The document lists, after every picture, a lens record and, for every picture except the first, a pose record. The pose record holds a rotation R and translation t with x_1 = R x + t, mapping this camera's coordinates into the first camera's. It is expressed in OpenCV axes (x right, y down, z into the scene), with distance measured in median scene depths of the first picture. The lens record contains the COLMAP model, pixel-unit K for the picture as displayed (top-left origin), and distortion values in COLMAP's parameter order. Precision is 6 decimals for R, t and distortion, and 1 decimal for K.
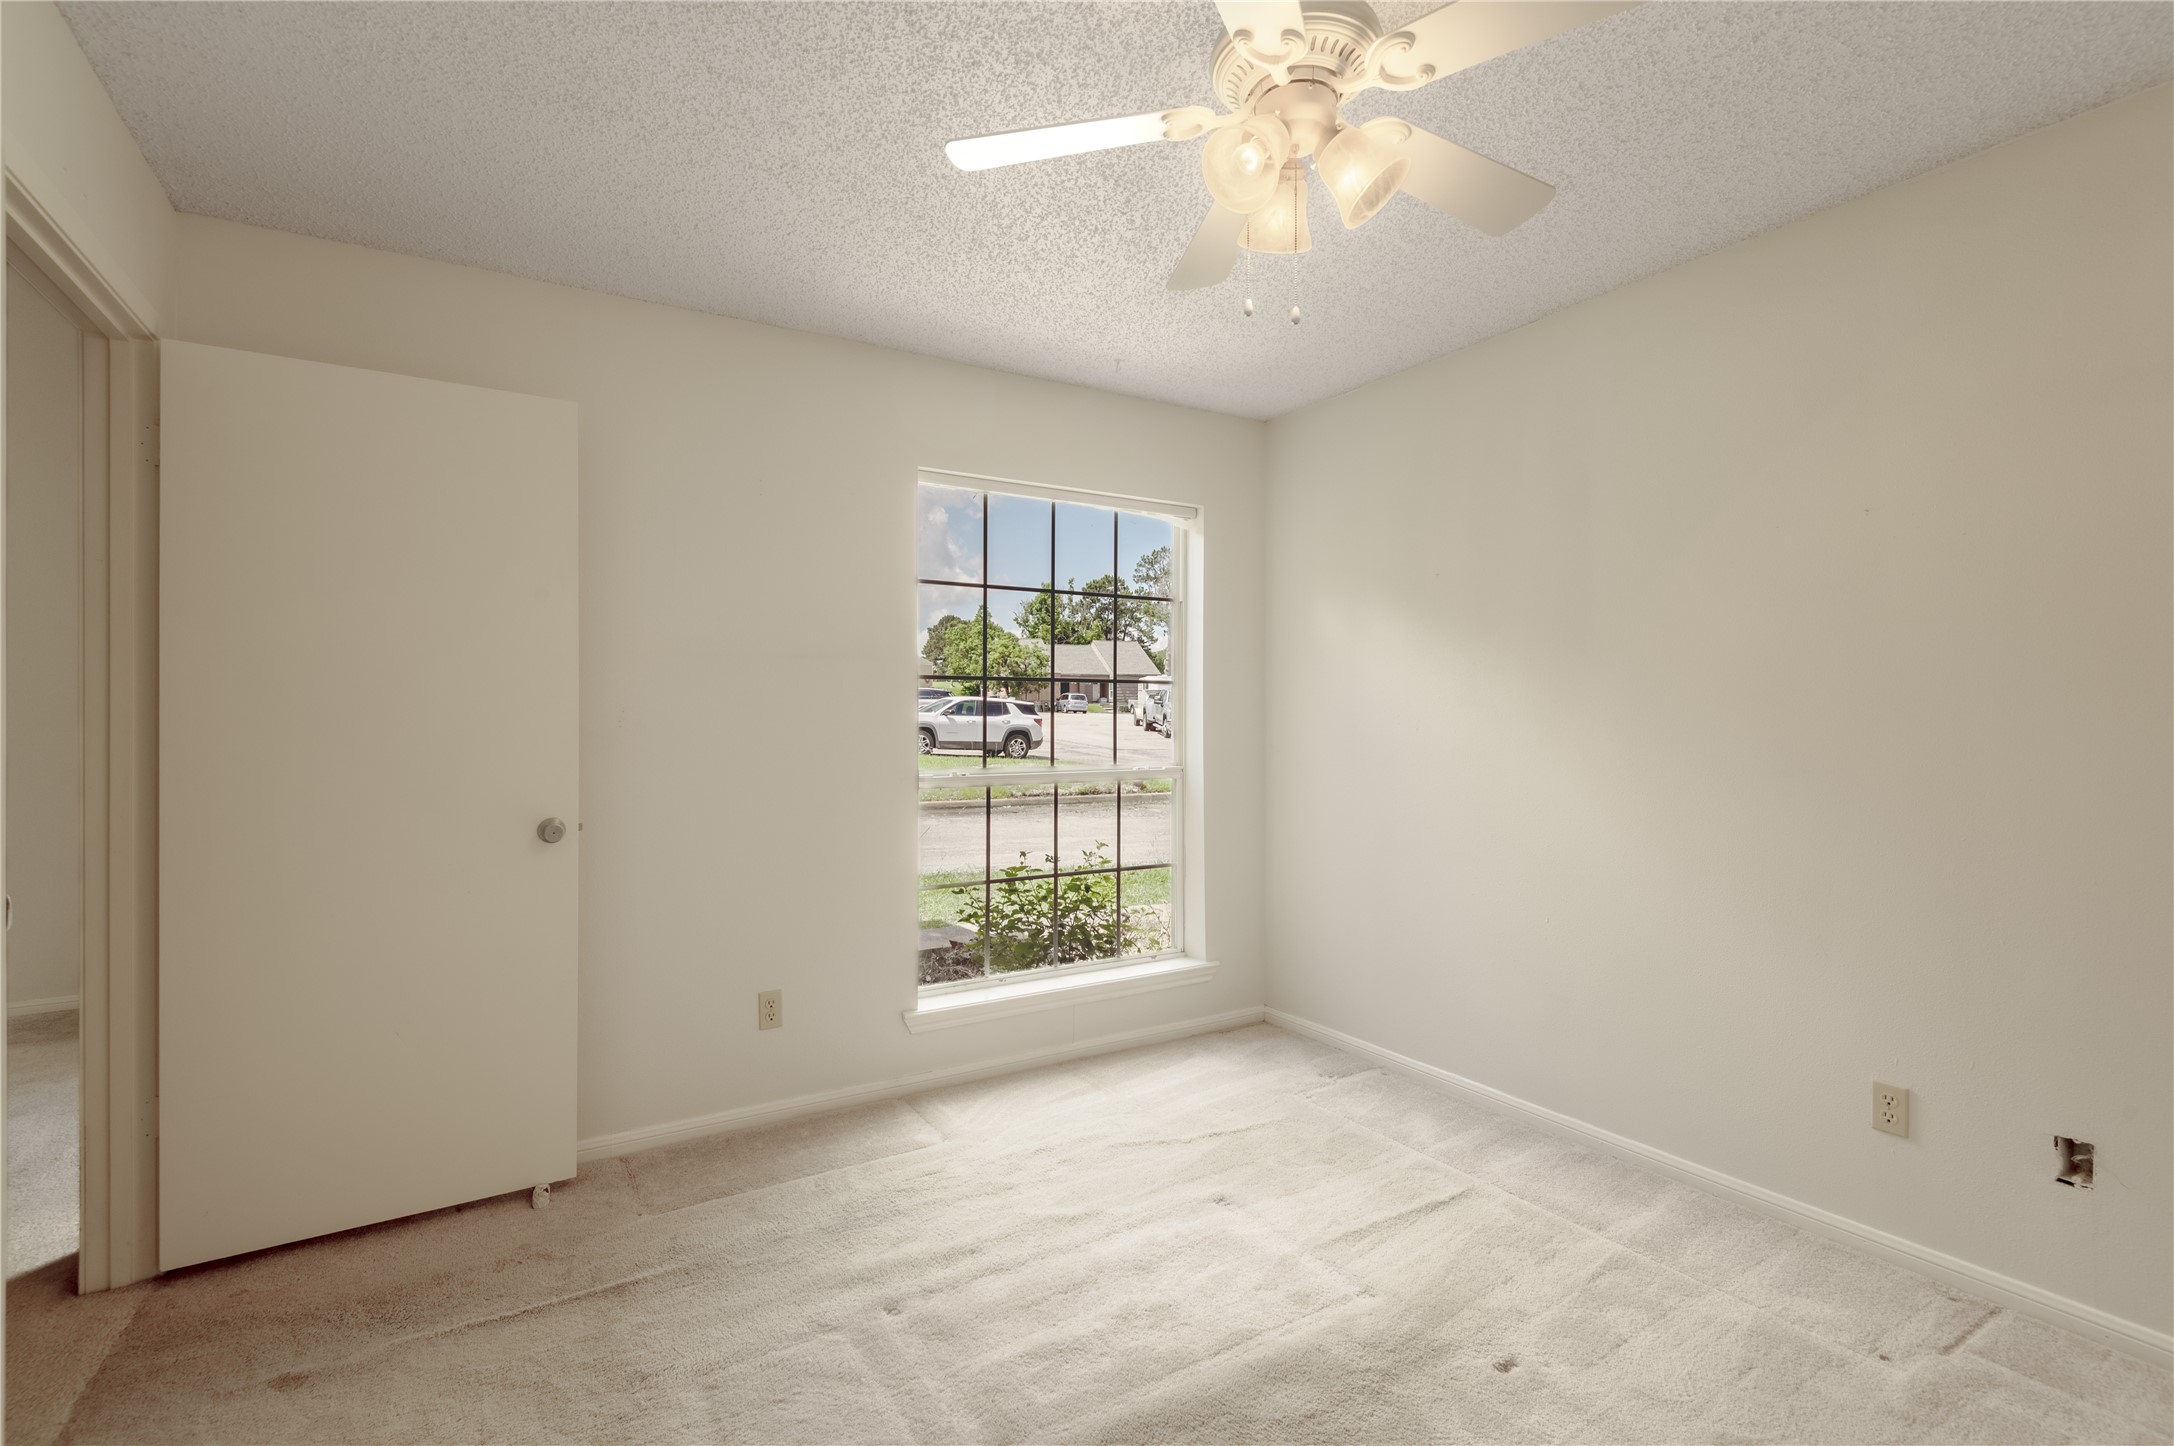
lens RADIAL K [[1018.5, 0, 1092.4], [0, 1018.5, 720.5], [0, 0, 1]] dist [0.022612, -0.014622]
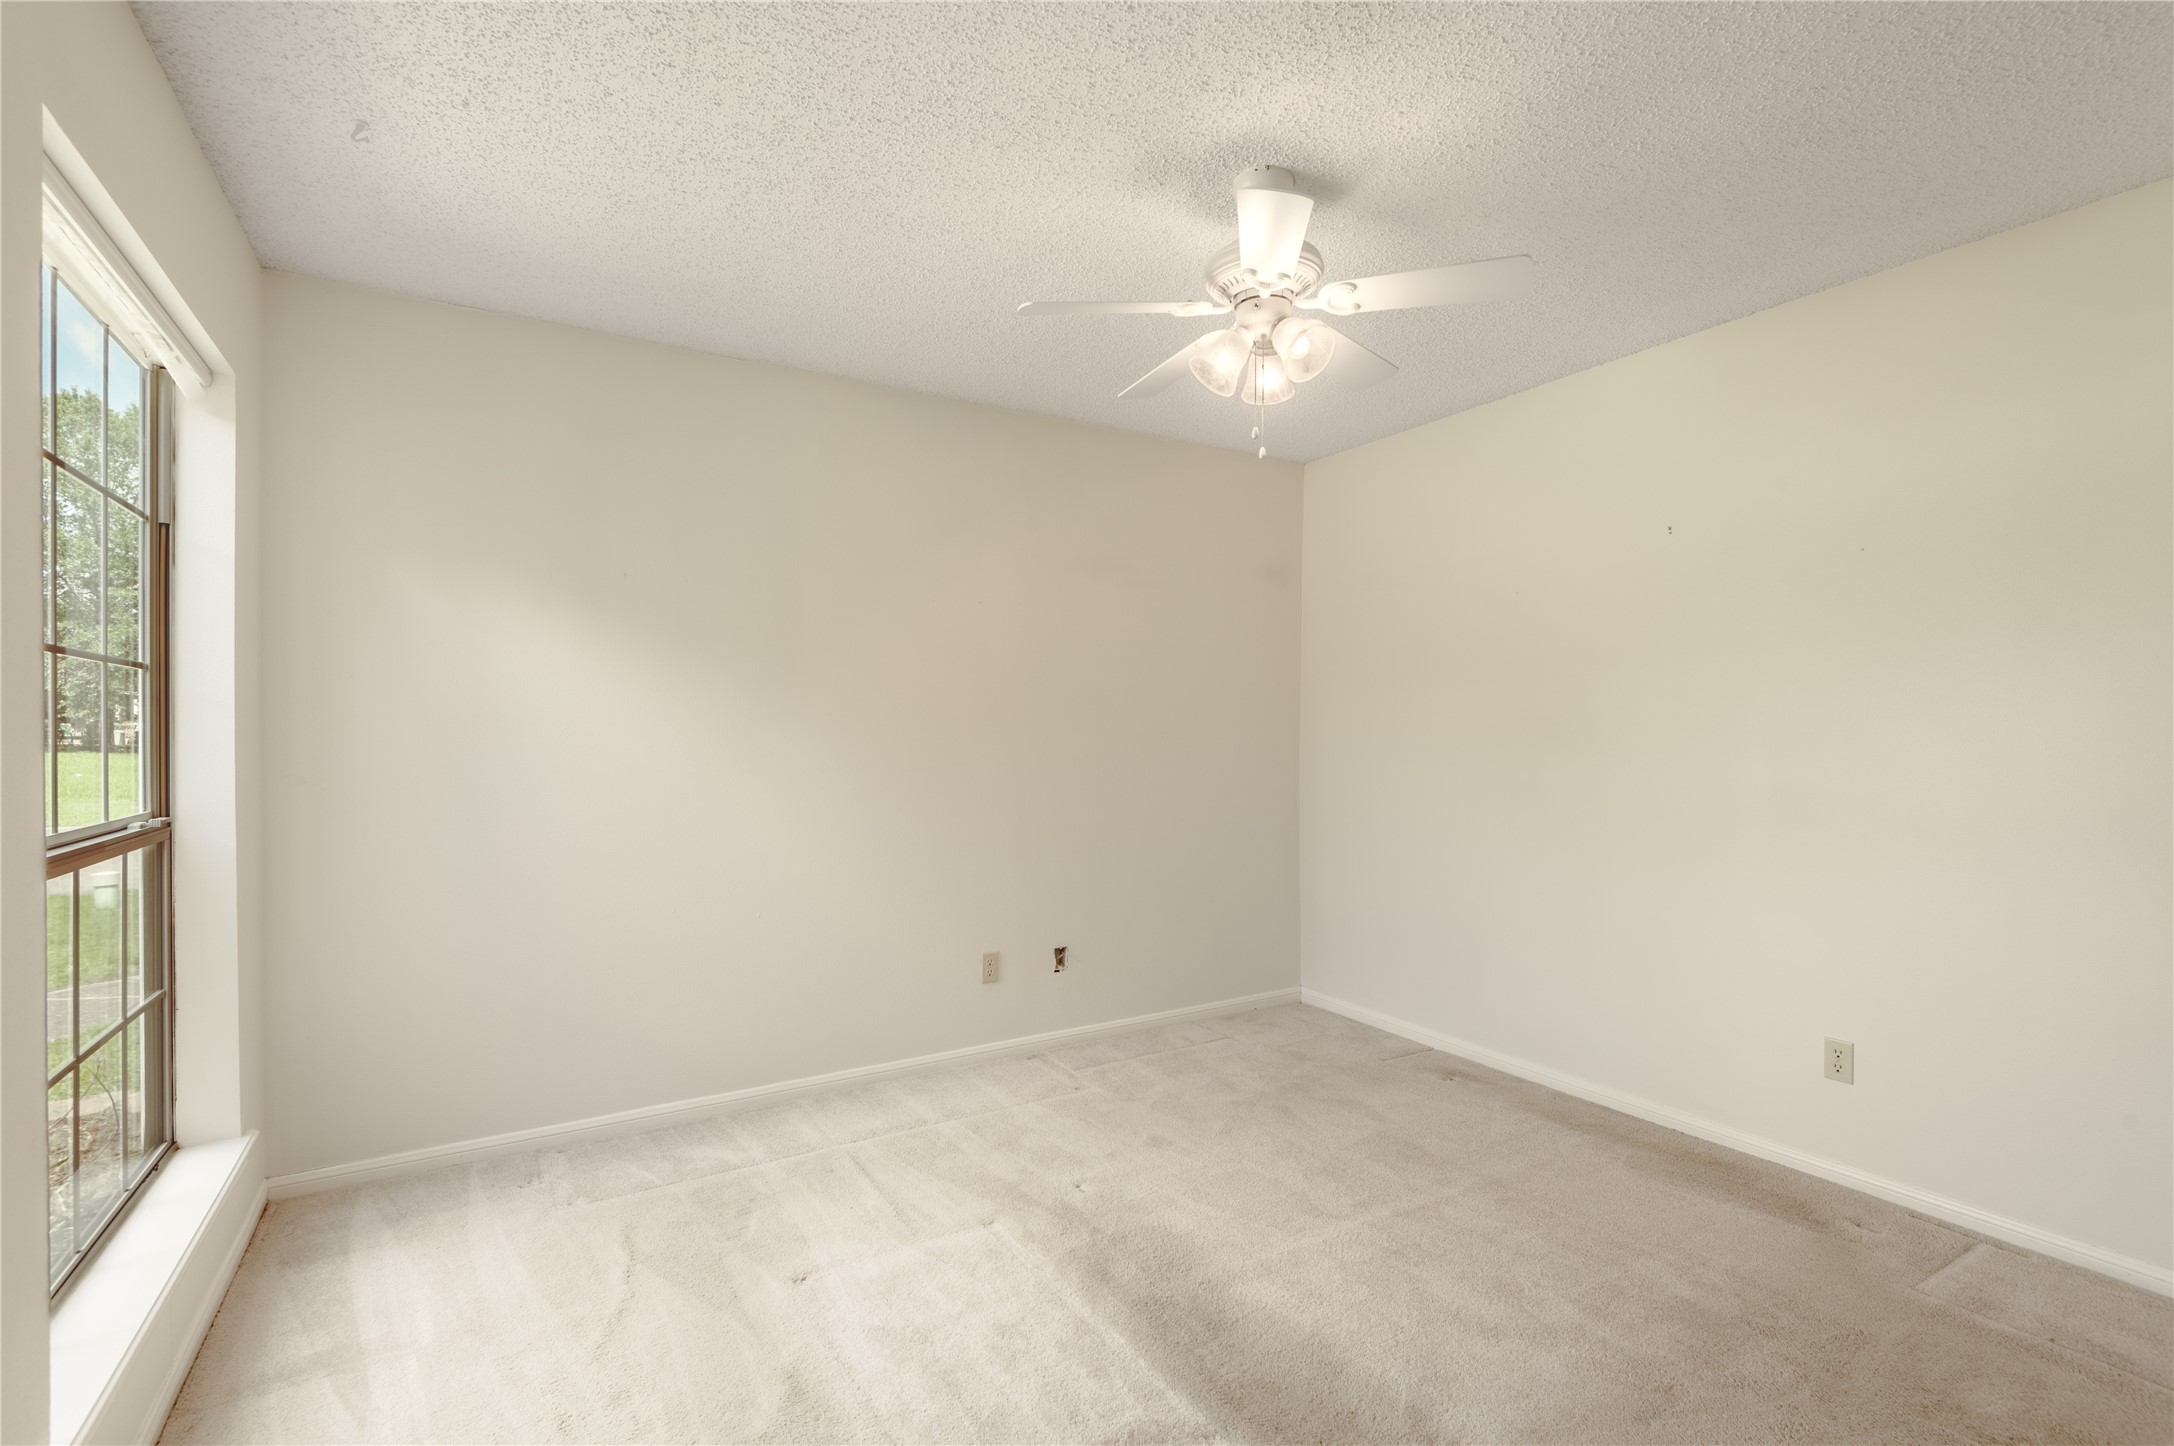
lens RADIAL K [[1018.5, 0, 1093.1], [0, 1018.5, 730.5], [0, 0, 1]] dist [0.022612, -0.014622]
pose [[-0.024615, 0.002023, 0.999695, -0.825862], [0.005761, 0.999982, -0.001882, 0.004167], [-0.999680, 0.005713, -0.024627, 0.841715]]
